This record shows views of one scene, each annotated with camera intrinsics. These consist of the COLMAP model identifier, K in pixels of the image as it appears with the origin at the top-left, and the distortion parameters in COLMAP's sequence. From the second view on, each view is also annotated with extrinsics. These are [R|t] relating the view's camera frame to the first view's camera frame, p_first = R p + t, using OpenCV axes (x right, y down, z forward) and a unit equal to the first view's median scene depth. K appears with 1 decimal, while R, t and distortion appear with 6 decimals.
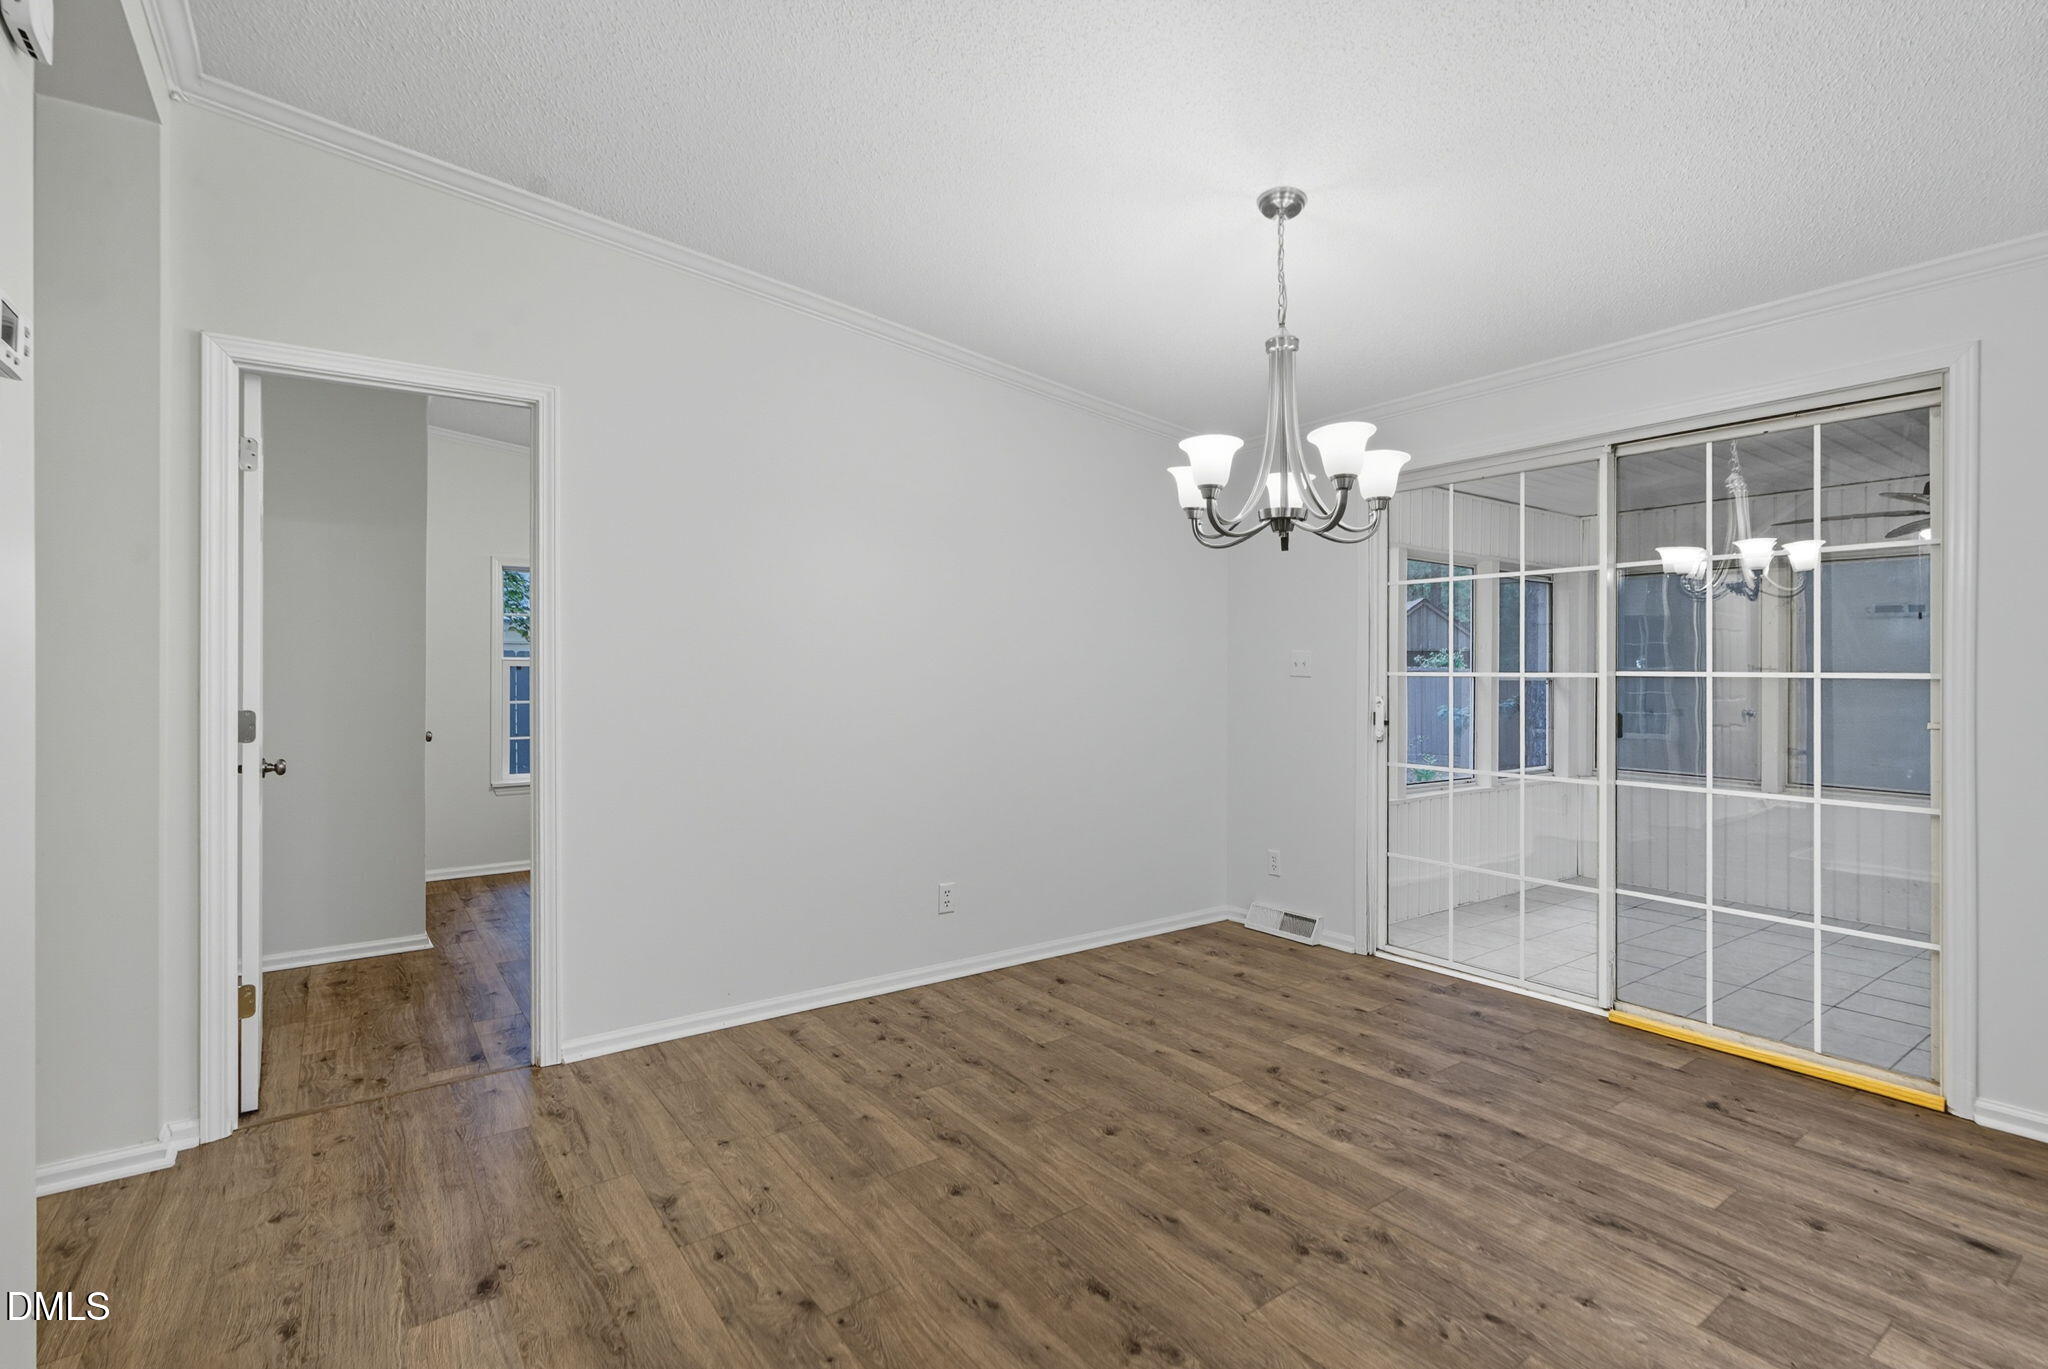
lens RADIAL K [[958.2, 0, 1035.6], [0, 958.2, 663.1], [0, 0, 1]] dist [-0.001343, 0.000439]
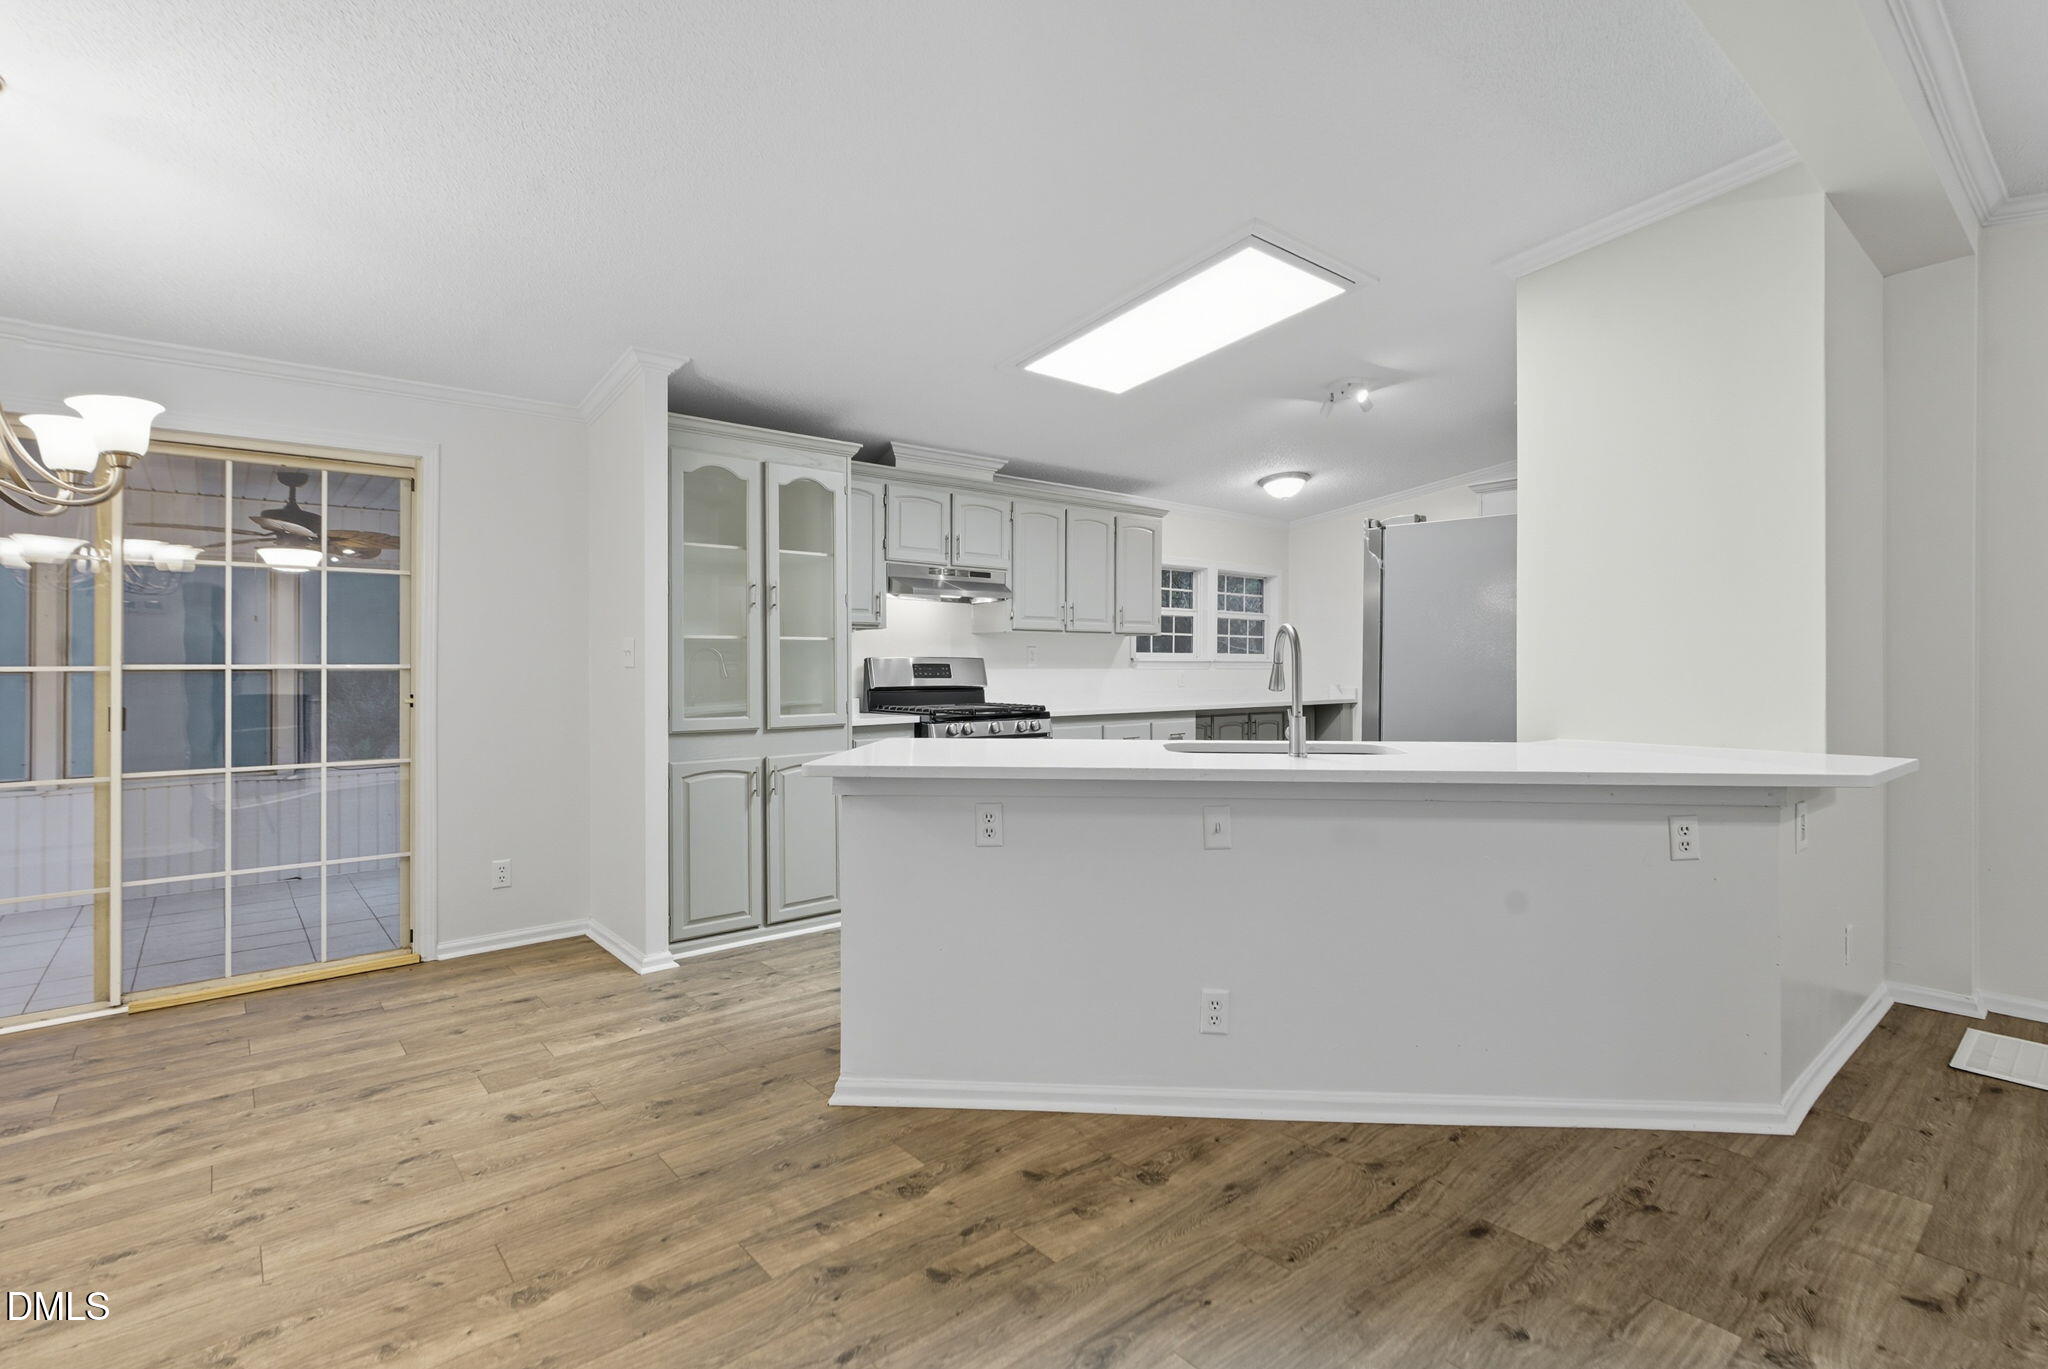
lens RADIAL K [[958.2, 0, 1035.6], [0, 958.2, 663.1], [0, 0, 1]] dist [-0.001343, 0.000439]
pose [[-0.071060, -0.001873, 0.997470, -0.631515], [-0.004333, 0.999989, 0.001569, 0.002658], [-0.997463, -0.004210, -0.071067, 0.175011]]
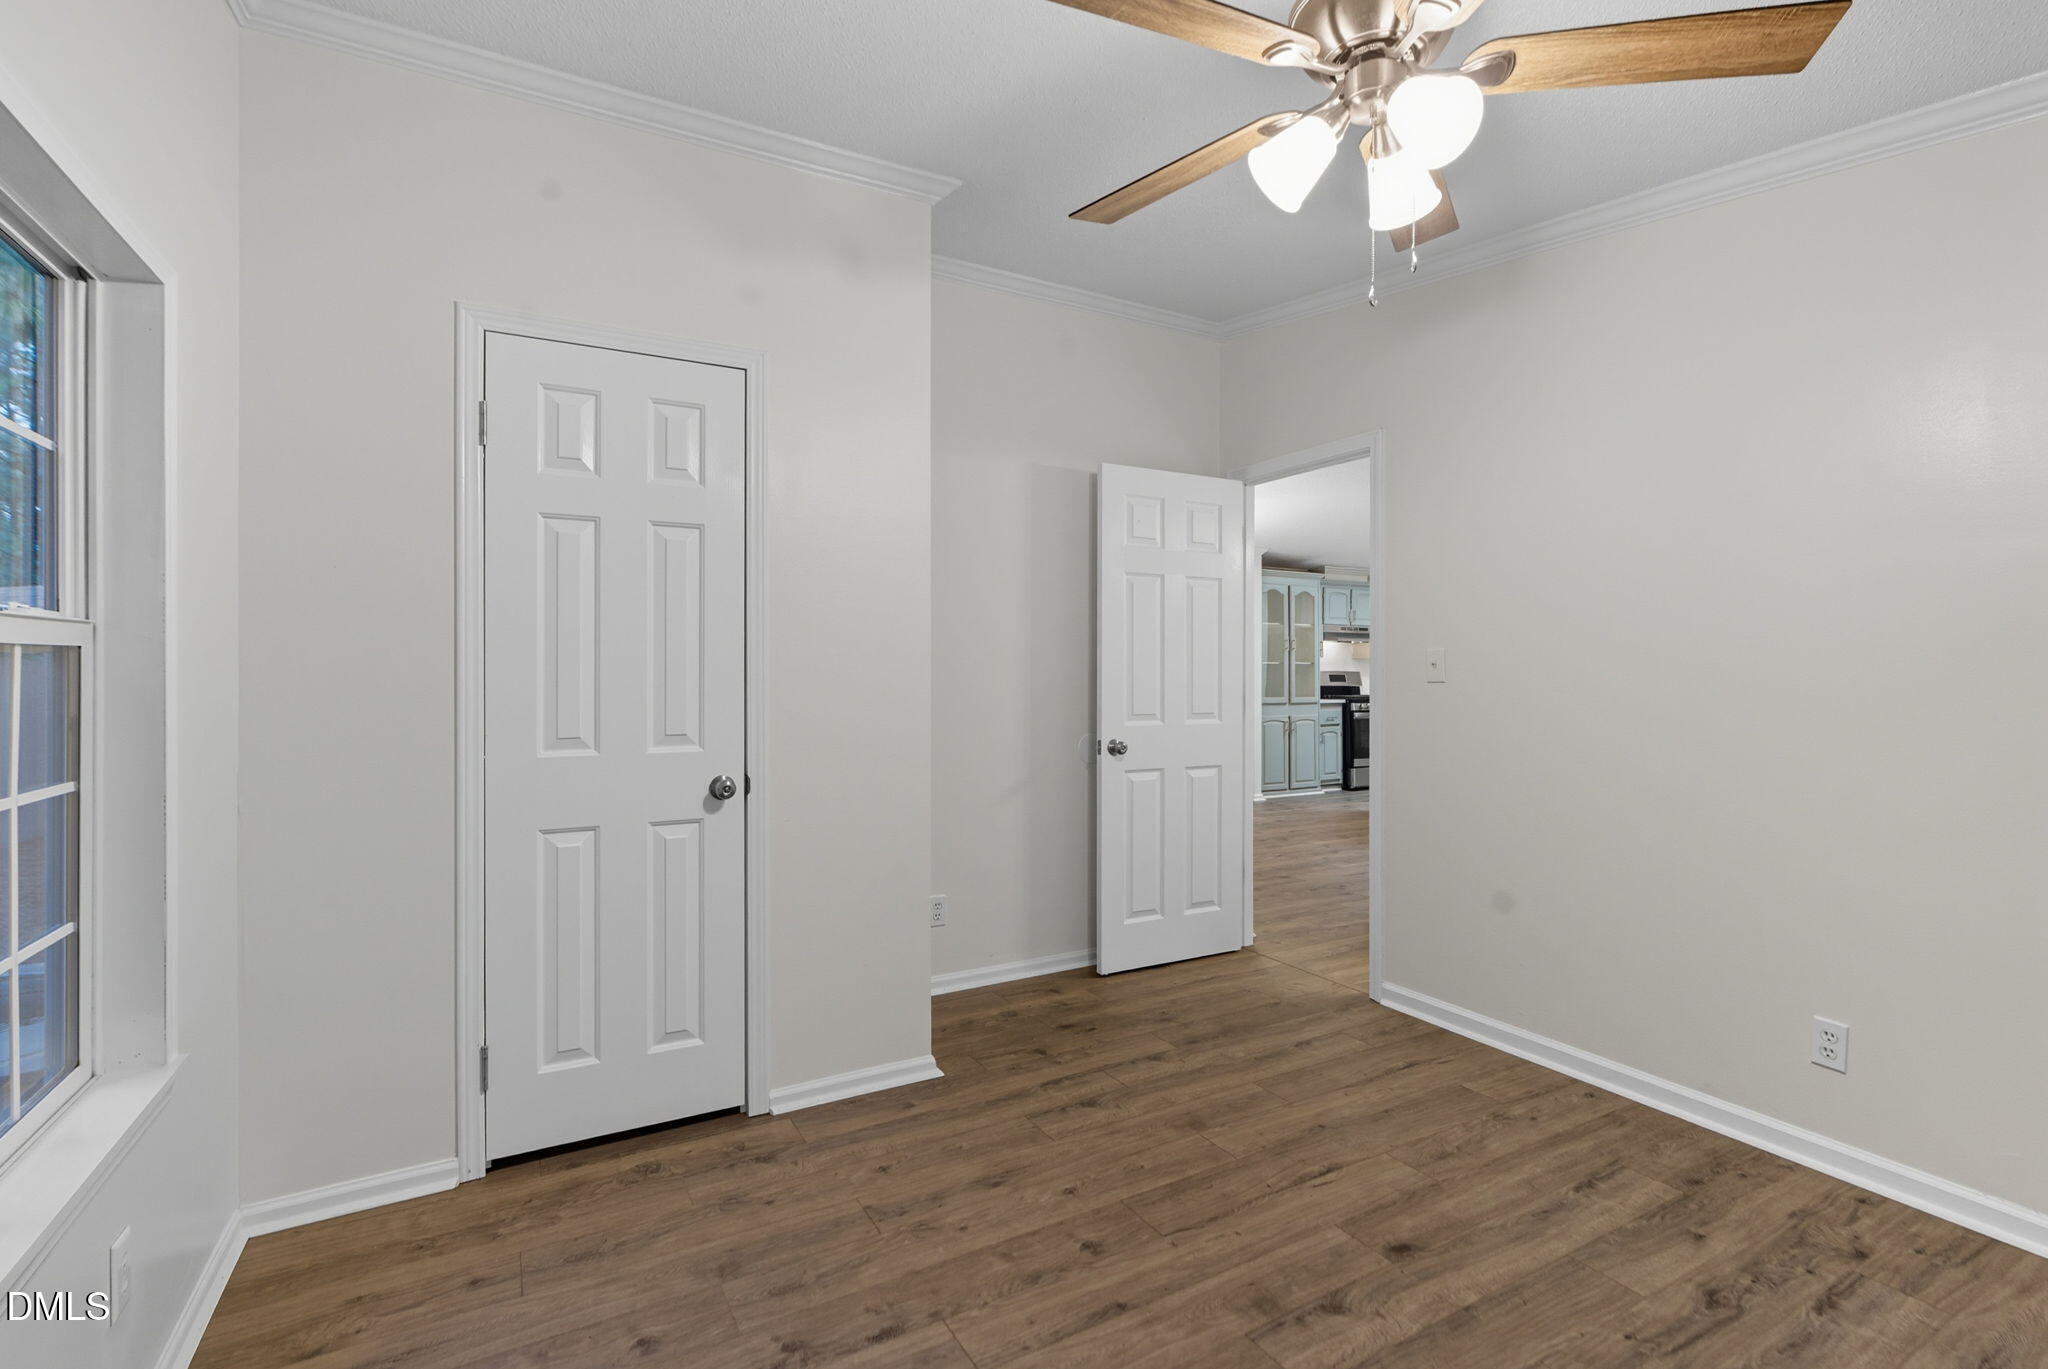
lens RADIAL K [[958.2, 0, 1035.6], [0, 958.2, 663.1], [0, 0, 1]] dist [-0.001343, 0.000439]
pose [[0.103117, 0.000991, 0.994669, -1.317617], [-0.016877, 0.999857, 0.000753, -0.005390], [-0.994526, -0.016864, 0.103119, 0.478514]]
